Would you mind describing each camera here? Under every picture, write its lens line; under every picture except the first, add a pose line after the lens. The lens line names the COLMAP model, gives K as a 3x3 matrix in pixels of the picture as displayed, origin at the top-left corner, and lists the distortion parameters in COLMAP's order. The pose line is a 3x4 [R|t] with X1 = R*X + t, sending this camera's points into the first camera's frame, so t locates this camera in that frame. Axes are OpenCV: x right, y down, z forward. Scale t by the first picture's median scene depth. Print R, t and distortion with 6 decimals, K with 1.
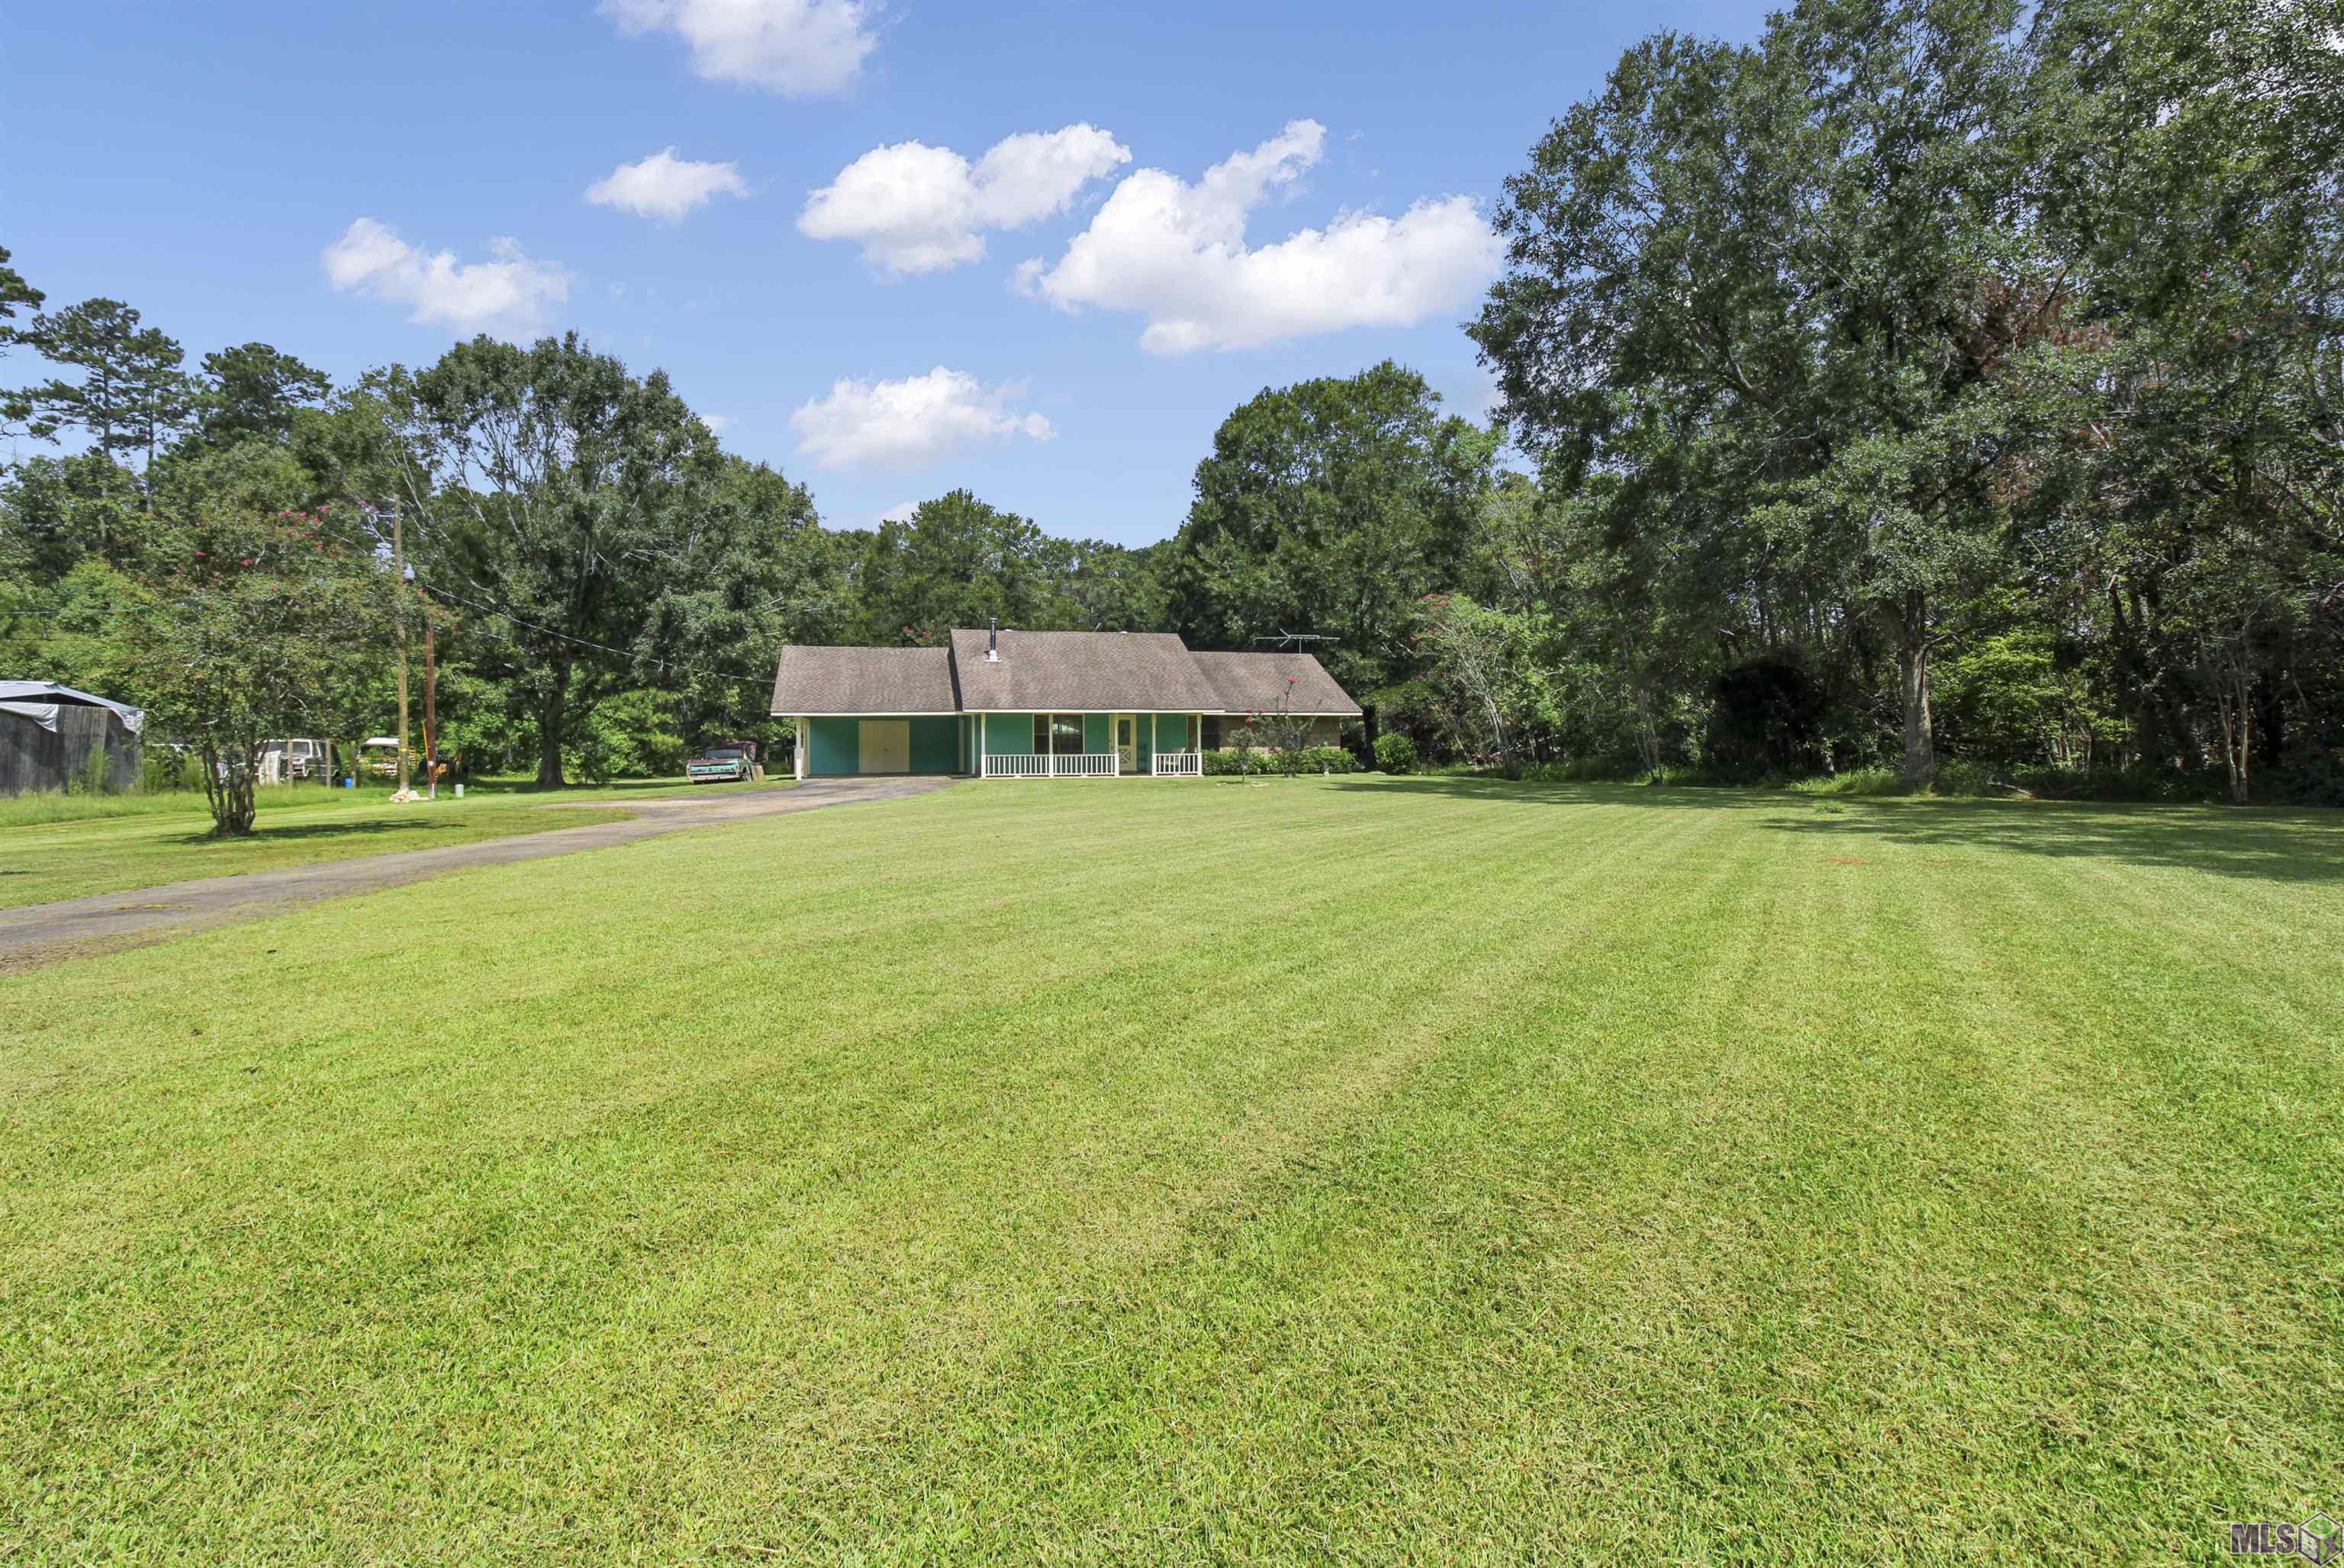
lens RADIAL K [[1127.5, 0, 1177.4], [0, 1127.5, 788.7], [0, 0, 1]] dist [0.001261, 0.000859]
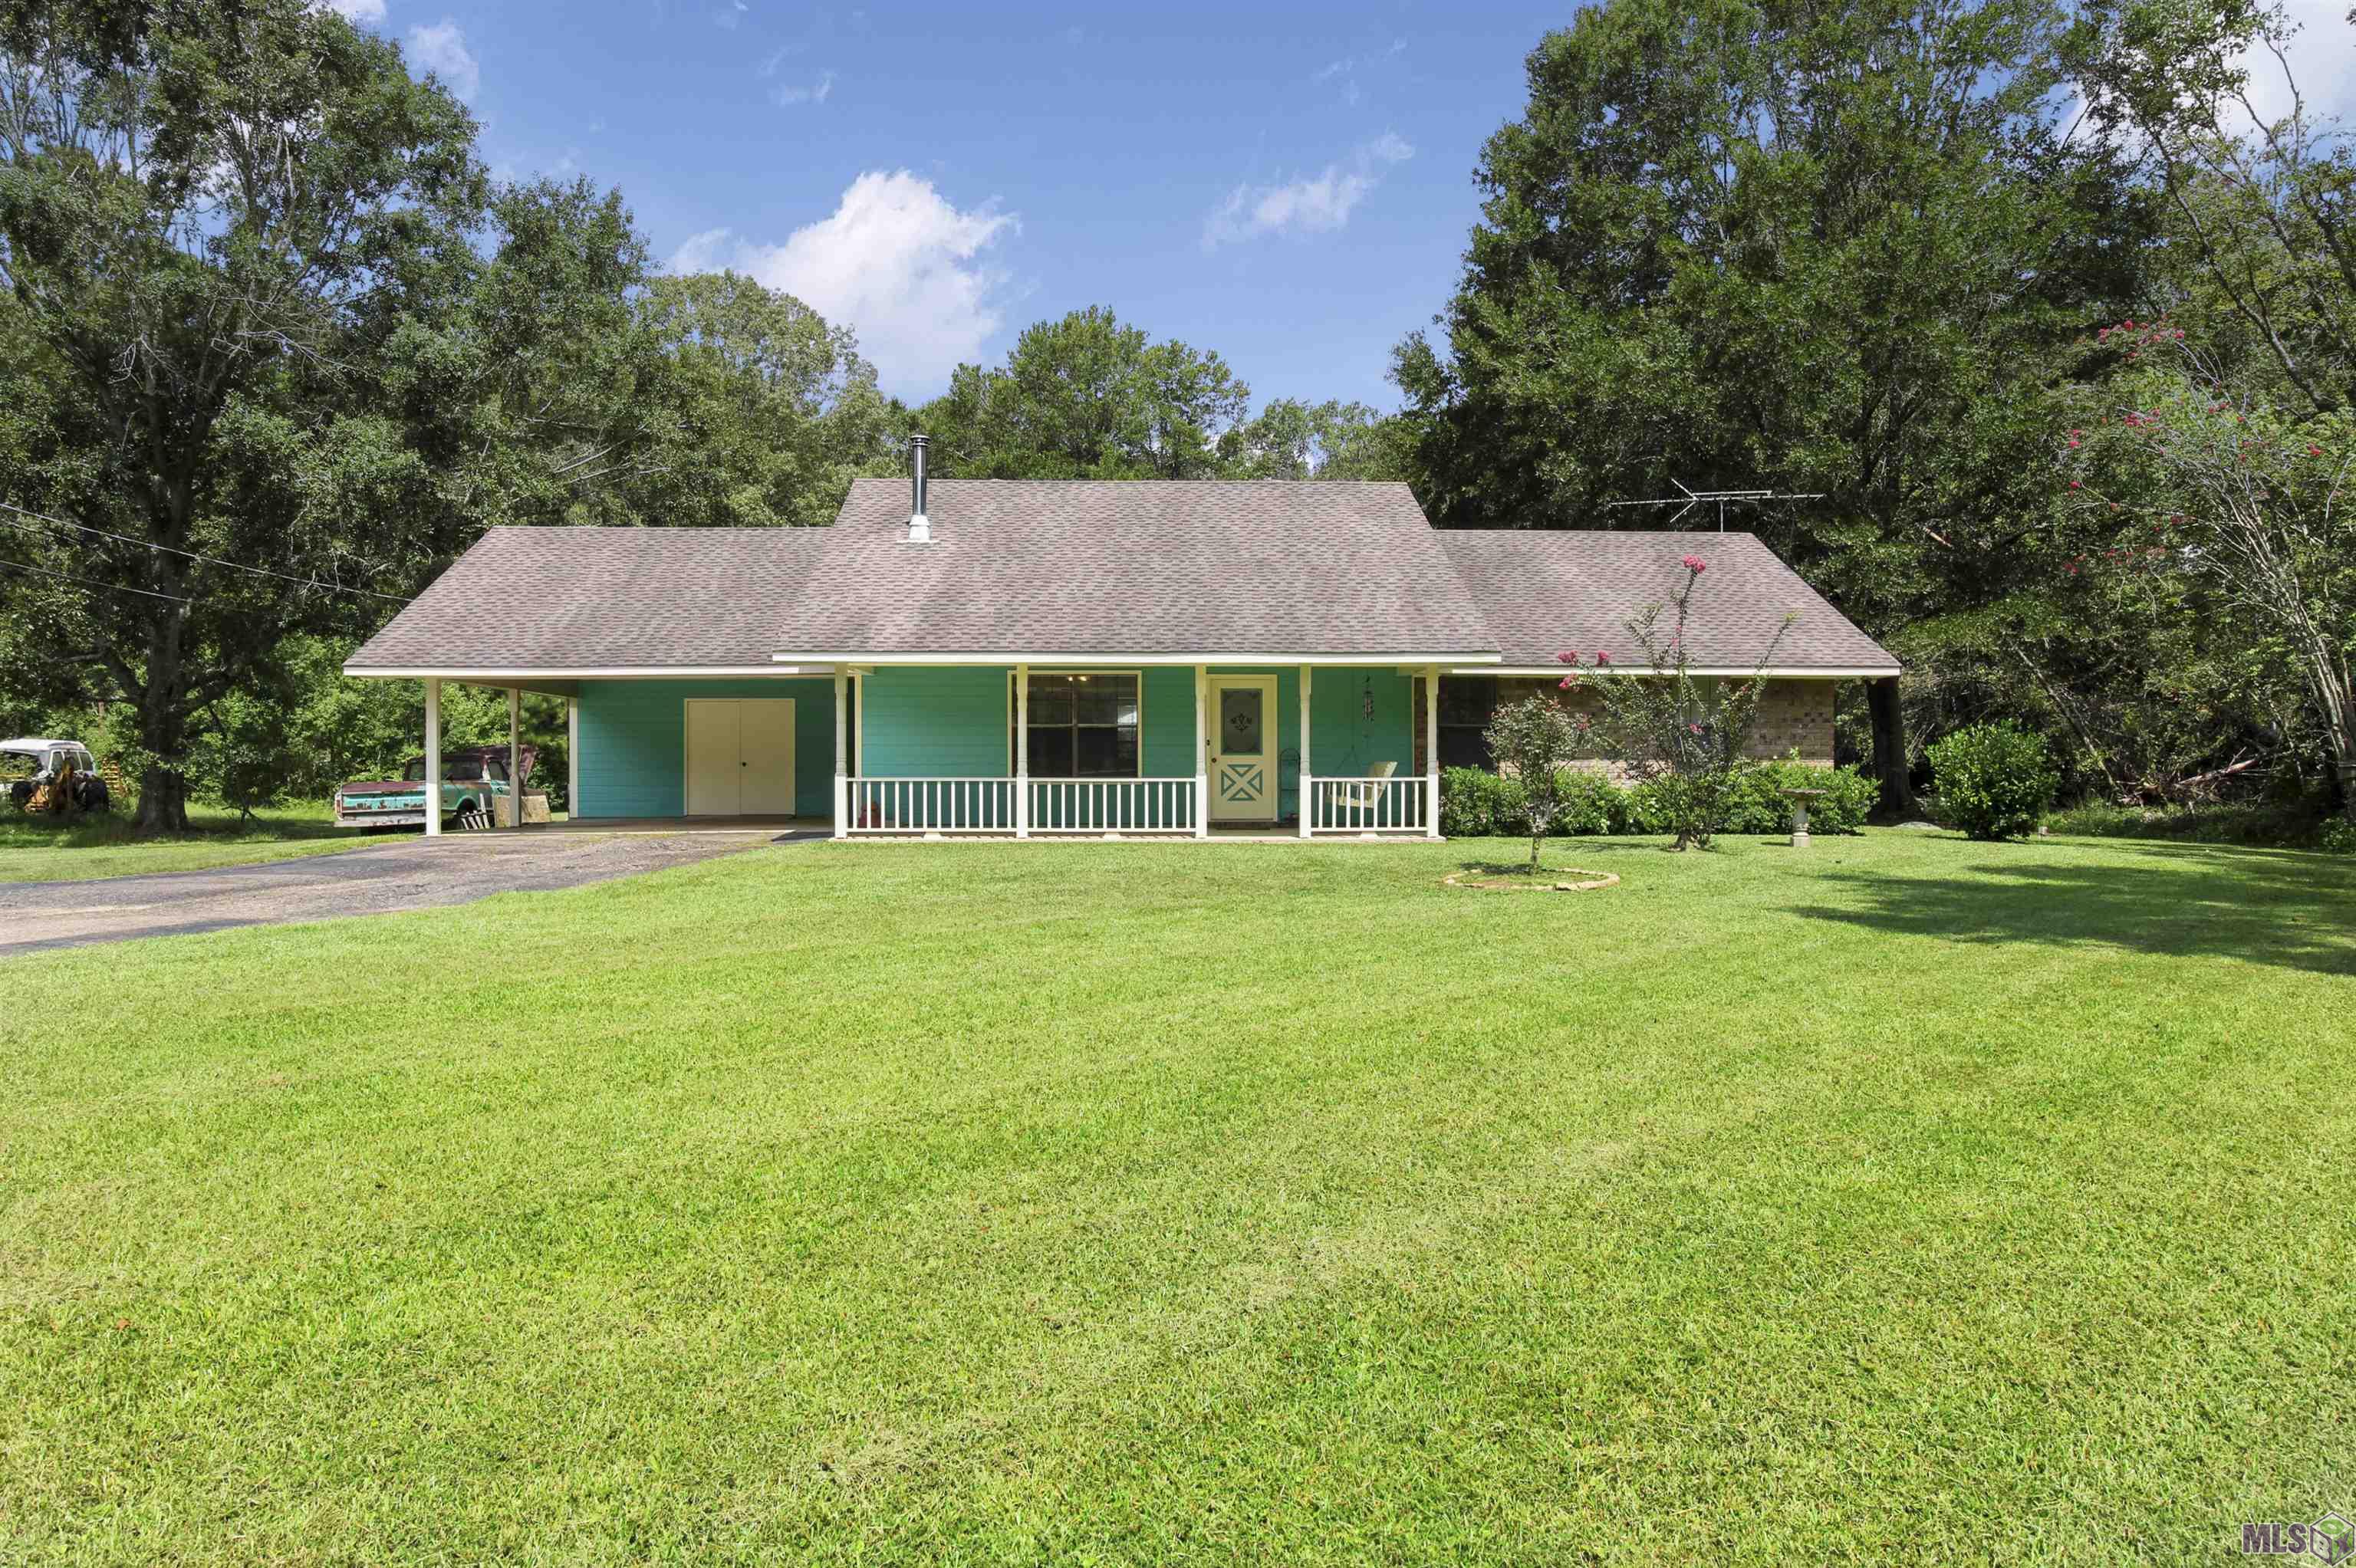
lens RADIAL K [[1676.6, 0, 1179.7], [0, 1676.6, 819.9], [0, 0, 1]] dist [0.002778, 0.000514]
pose [[0.980261, 0.010355, -0.197435, 0.039602], [-0.011111, 0.999935, -0.002721, -0.012908], [0.197394, 0.004861, 0.980312, 0.386460]]
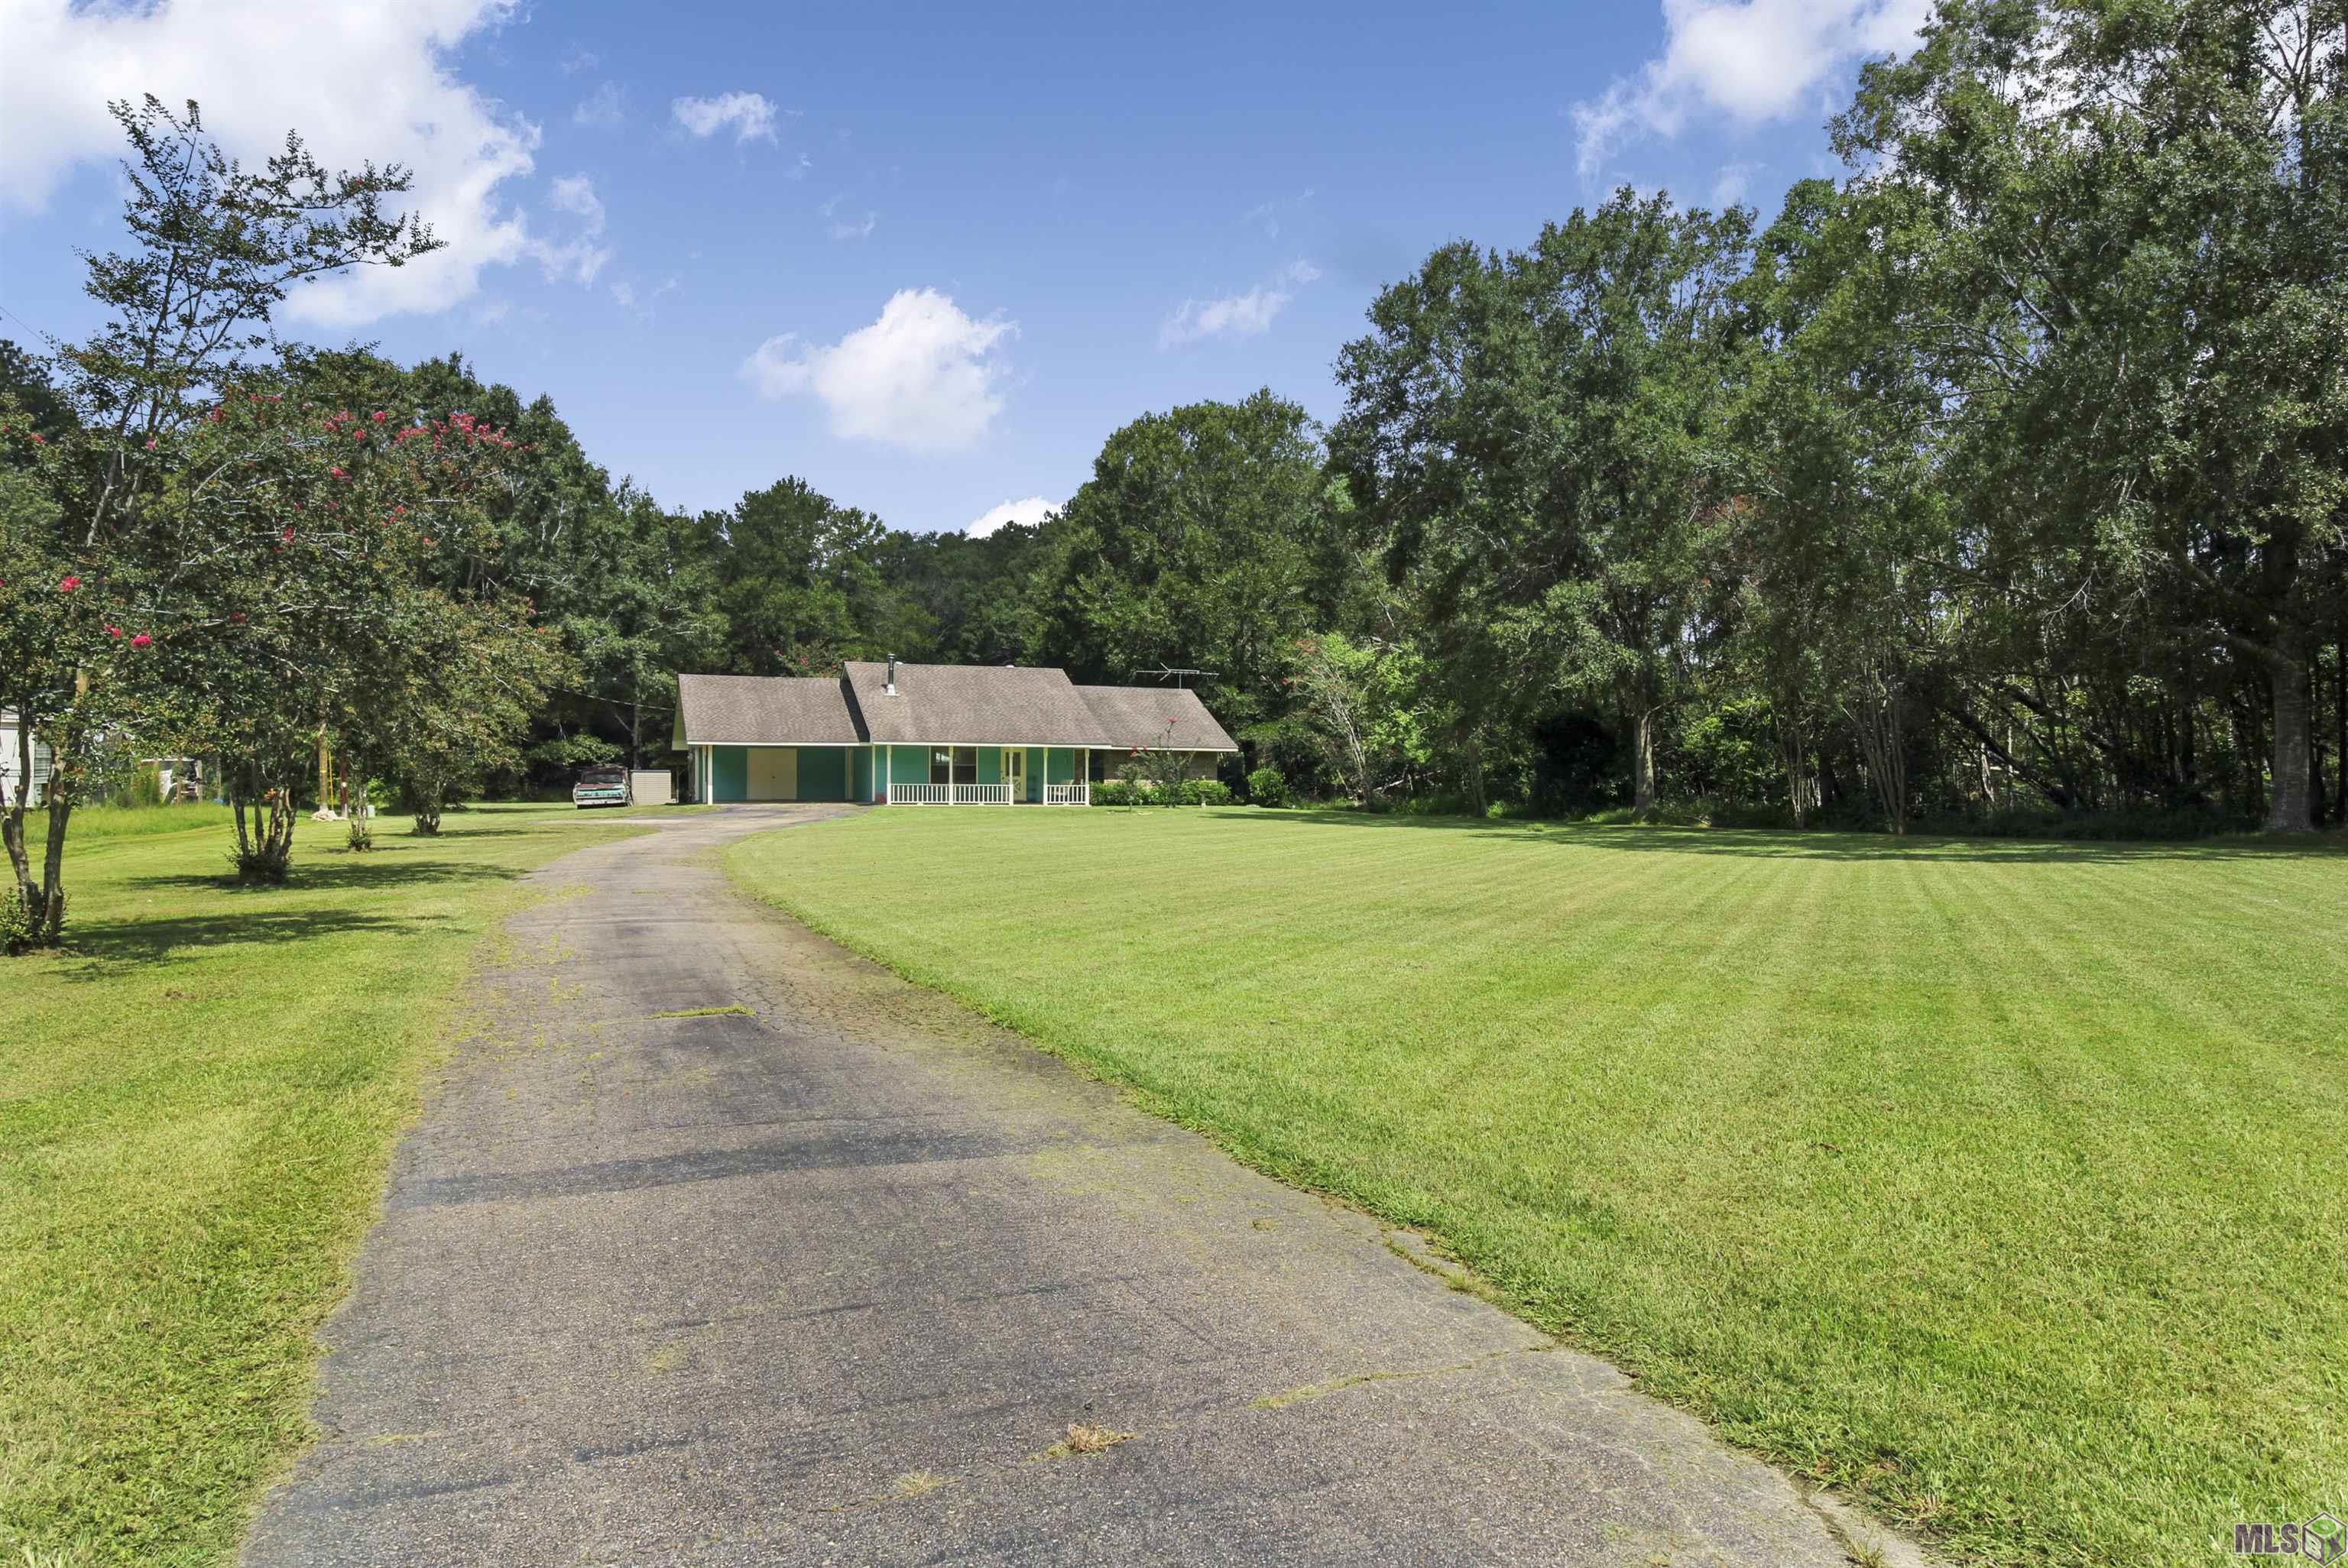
lens RADIAL K [[1547.1, 0, 1174.0], [0, 1547.1, 784.0], [0, 0, 1]] dist [0.000152, -0.000022]
pose [[0.993859, 0.013779, 0.109793, -0.051470], [-0.010376, 0.999450, -0.031512, 0.011555], [-0.110167, 0.030180, 0.993455, -0.409022]]
